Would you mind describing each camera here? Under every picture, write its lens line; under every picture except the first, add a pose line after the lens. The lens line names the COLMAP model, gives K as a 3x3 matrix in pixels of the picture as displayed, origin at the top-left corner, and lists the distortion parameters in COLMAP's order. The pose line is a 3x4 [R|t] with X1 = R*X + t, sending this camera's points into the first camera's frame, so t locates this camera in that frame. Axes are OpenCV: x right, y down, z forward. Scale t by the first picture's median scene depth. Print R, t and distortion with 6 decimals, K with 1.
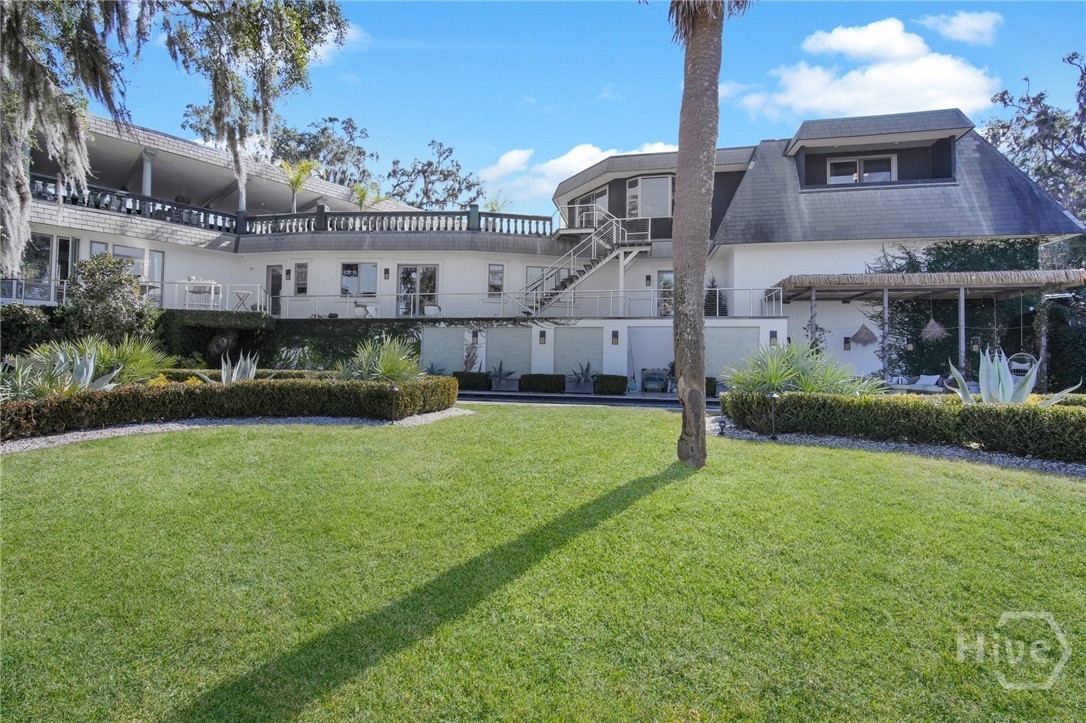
lens RADIAL K [[476.8, 0, 543.0], [0, 476.8, 361.5], [0, 0, 1]] dist [-0.011328, 0.000101]
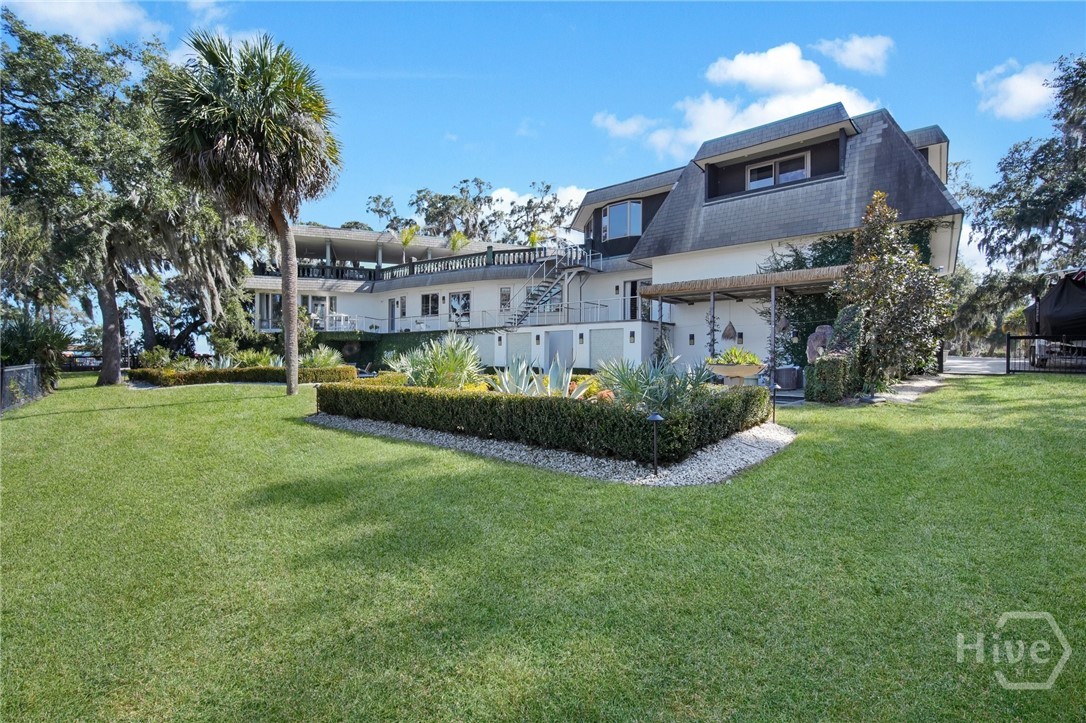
lens RADIAL K [[476.8, 0, 543.0], [0, 476.8, 361.5], [0, 0, 1]] dist [-0.011328, 0.000101]
pose [[0.879968, -0.007742, -0.474969, 0.747760], [0.010778, 0.999935, 0.003671, 0.006654], [0.474910, -0.008349, 0.879995, -0.185183]]
